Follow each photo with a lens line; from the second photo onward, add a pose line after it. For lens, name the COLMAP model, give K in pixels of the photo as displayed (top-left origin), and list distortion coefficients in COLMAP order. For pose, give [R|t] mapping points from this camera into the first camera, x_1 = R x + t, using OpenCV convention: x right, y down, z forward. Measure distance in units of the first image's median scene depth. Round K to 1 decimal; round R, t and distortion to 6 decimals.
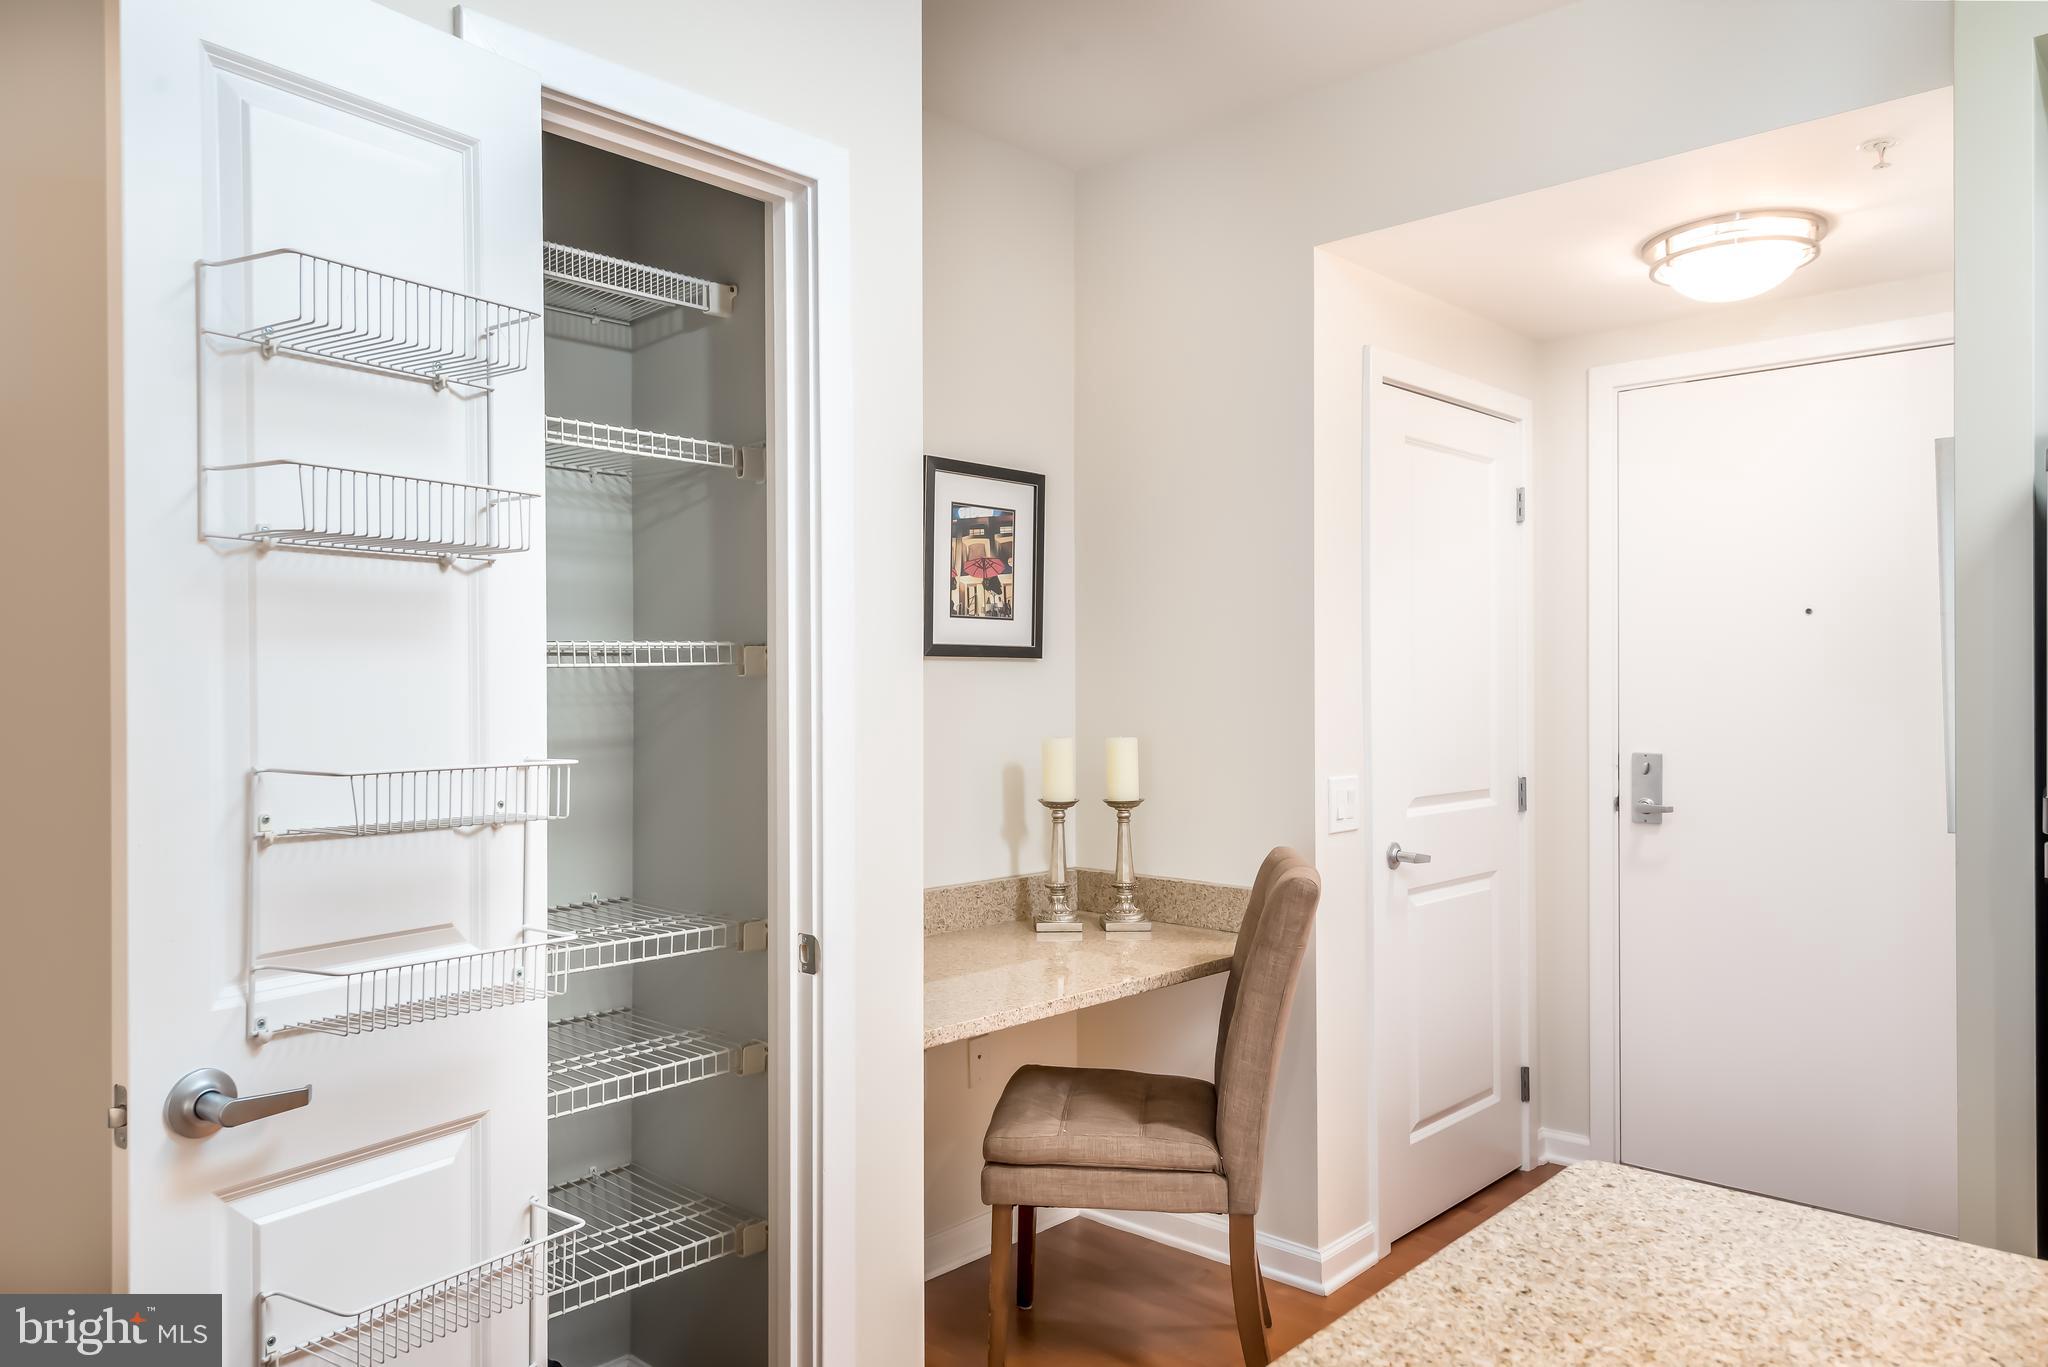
lens RADIAL K [[1362.3, 0, 1020.0], [0, 1362.3, 689.9], [0, 0, 1]] dist [0.033206, 0.006283]
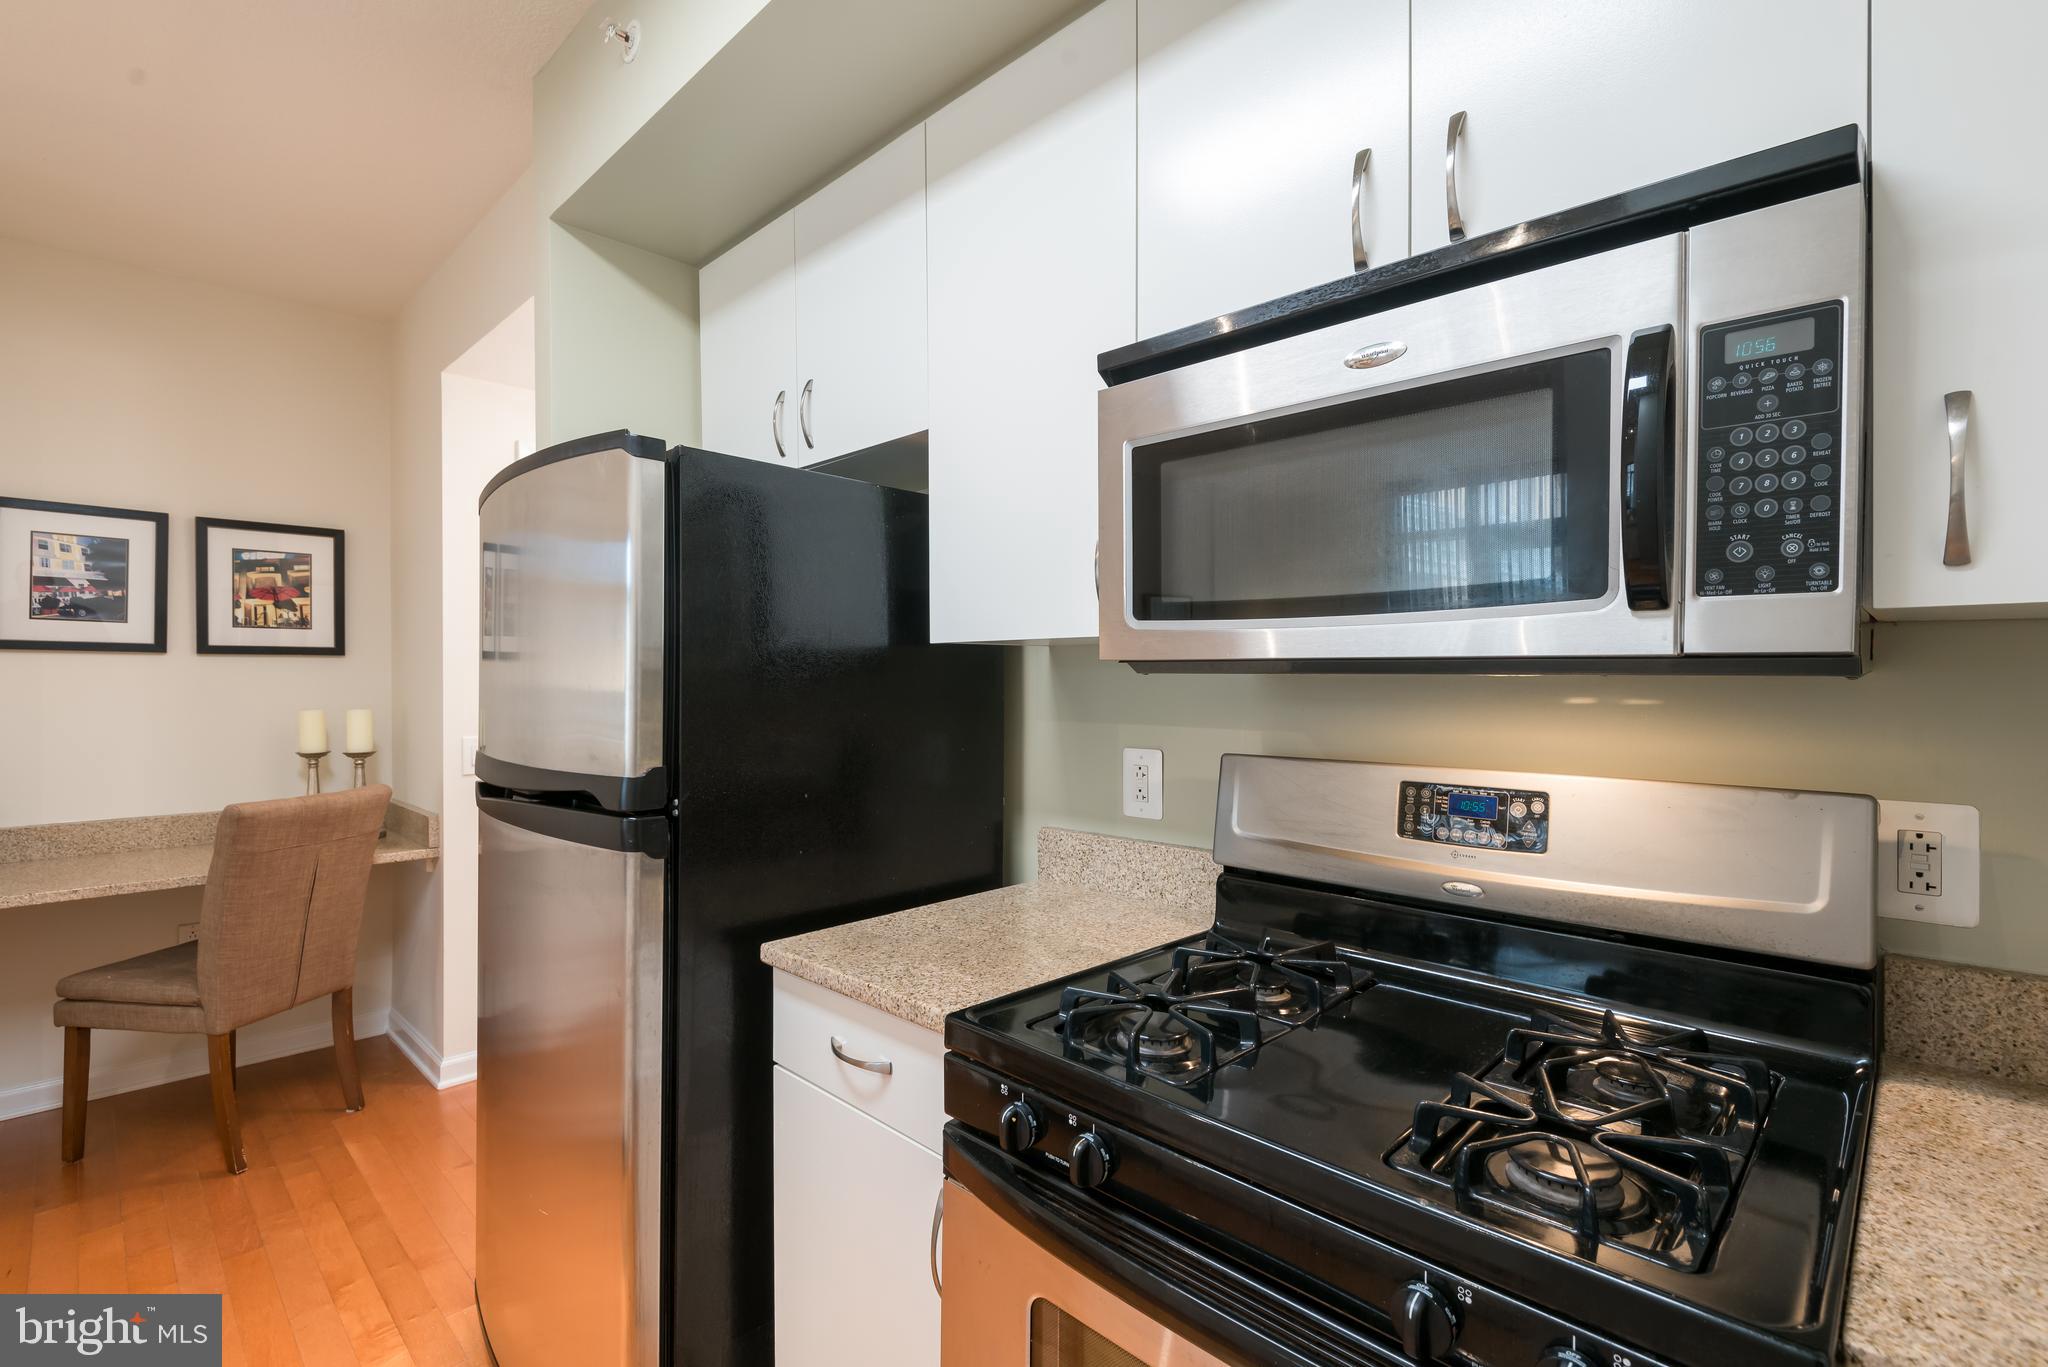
lens RADIAL K [[921.3, 0, 1039.1], [0, 921.3, 678.2], [0, 0, 1]] dist [0.001516, -0.000281]
pose [[0.999907, 0.003166, -0.013255, 0.811536], [-0.003150, 0.999994, 0.001279, -0.002317], [0.013259, -0.001237, 0.999911, 0.018064]]
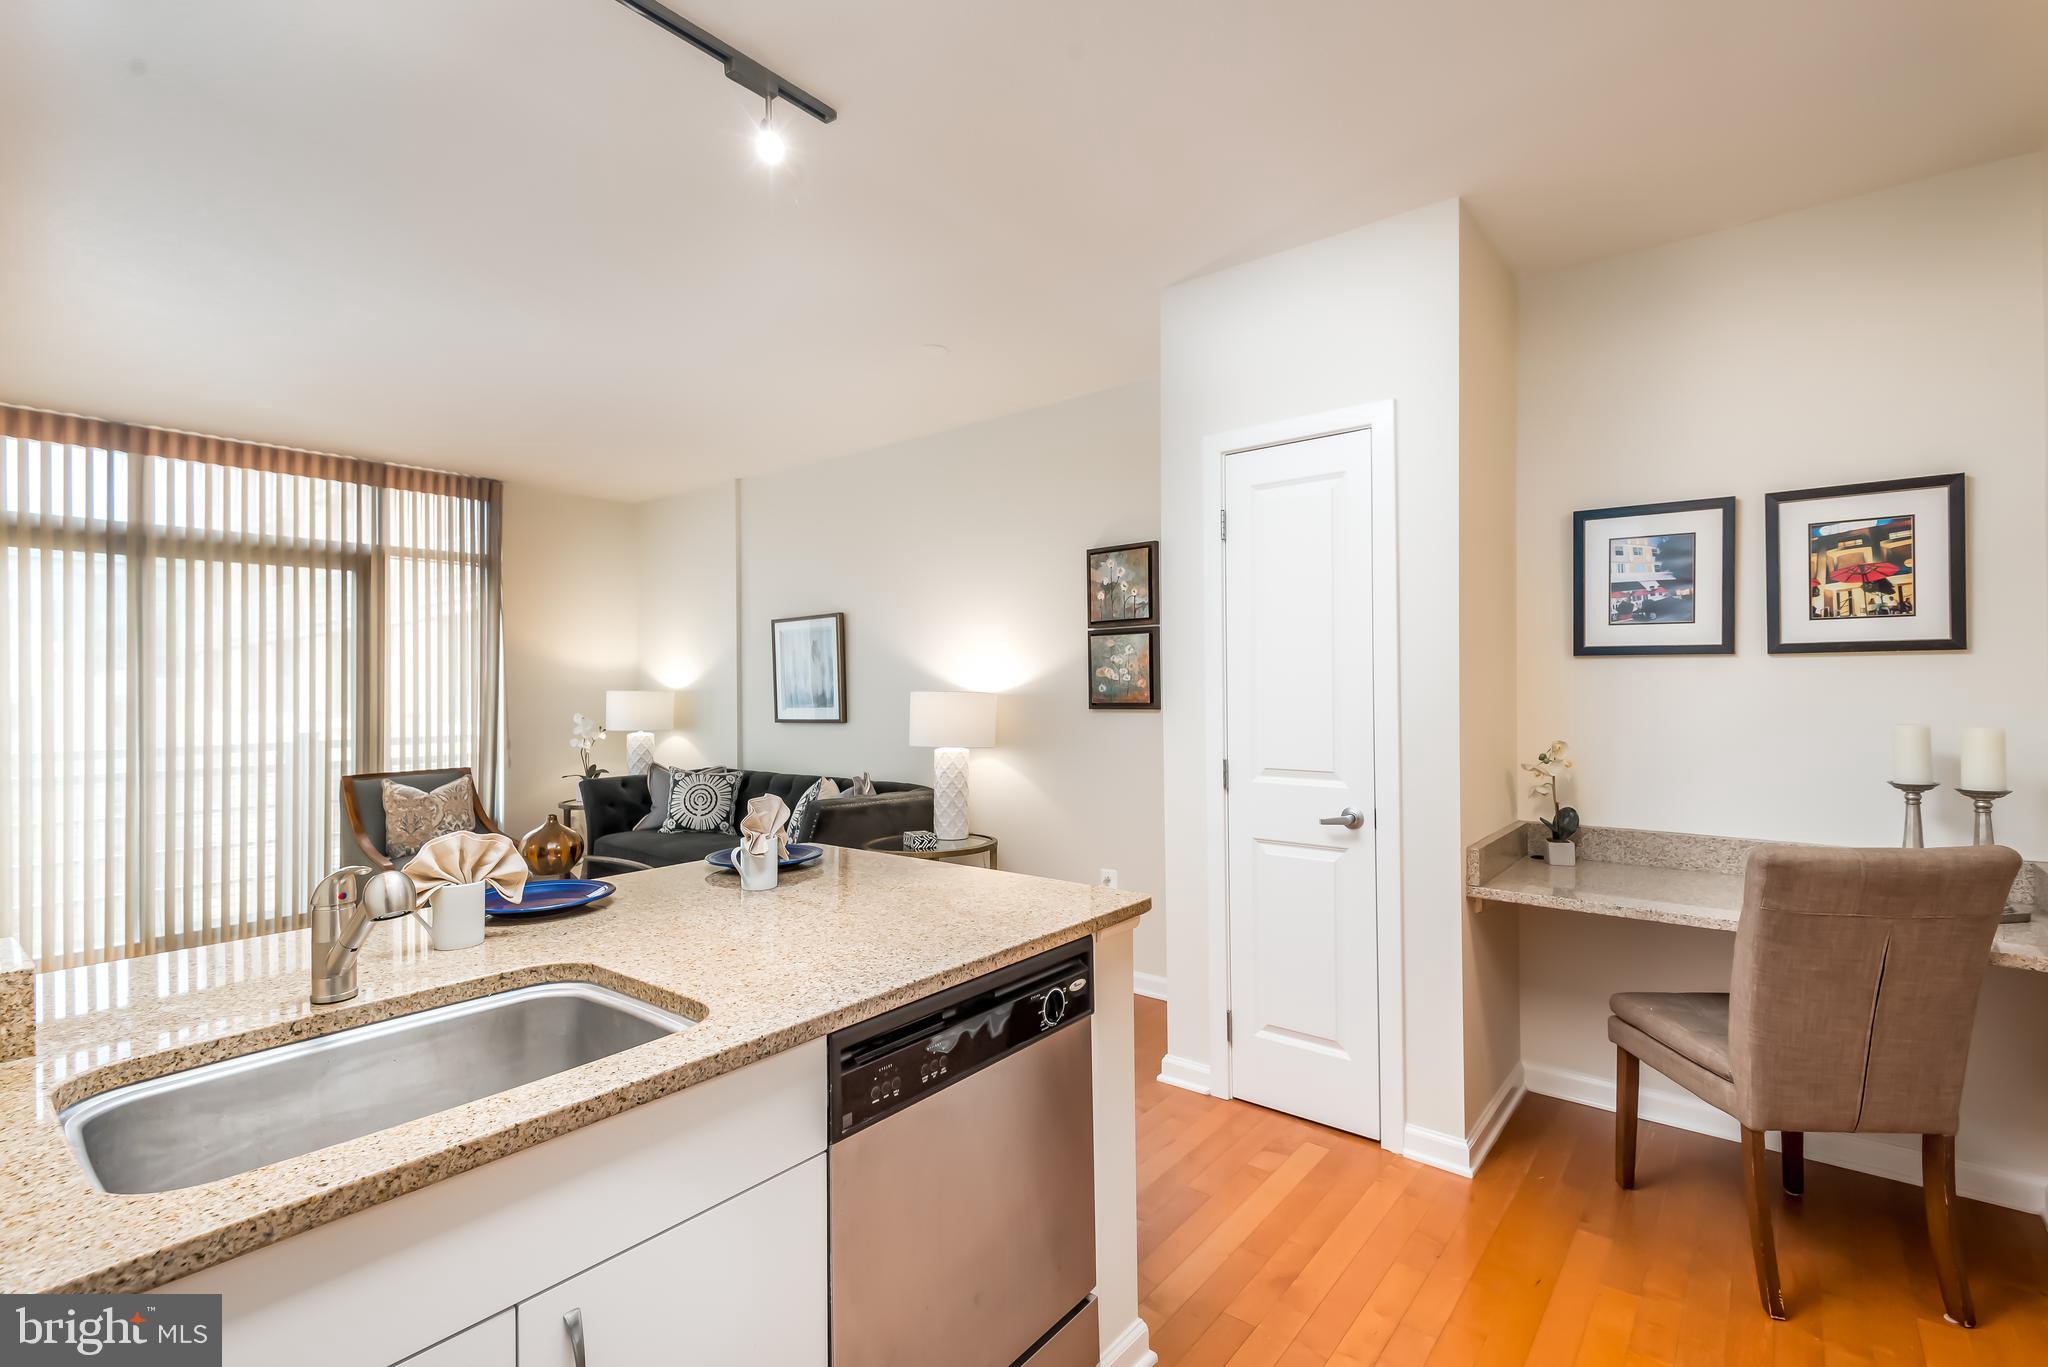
lens RADIAL K [[921.3, 0, 1024.7], [0, 921.3, 682.0], [0, 0, 1]] dist [0.001516, -0.000281]
pose [[0.055441, 0.001371, -0.998461, 0.706747], [0.006336, 0.999978, 0.001725, -0.004449], [0.998442, -0.006422, 0.055431, 0.256332]]
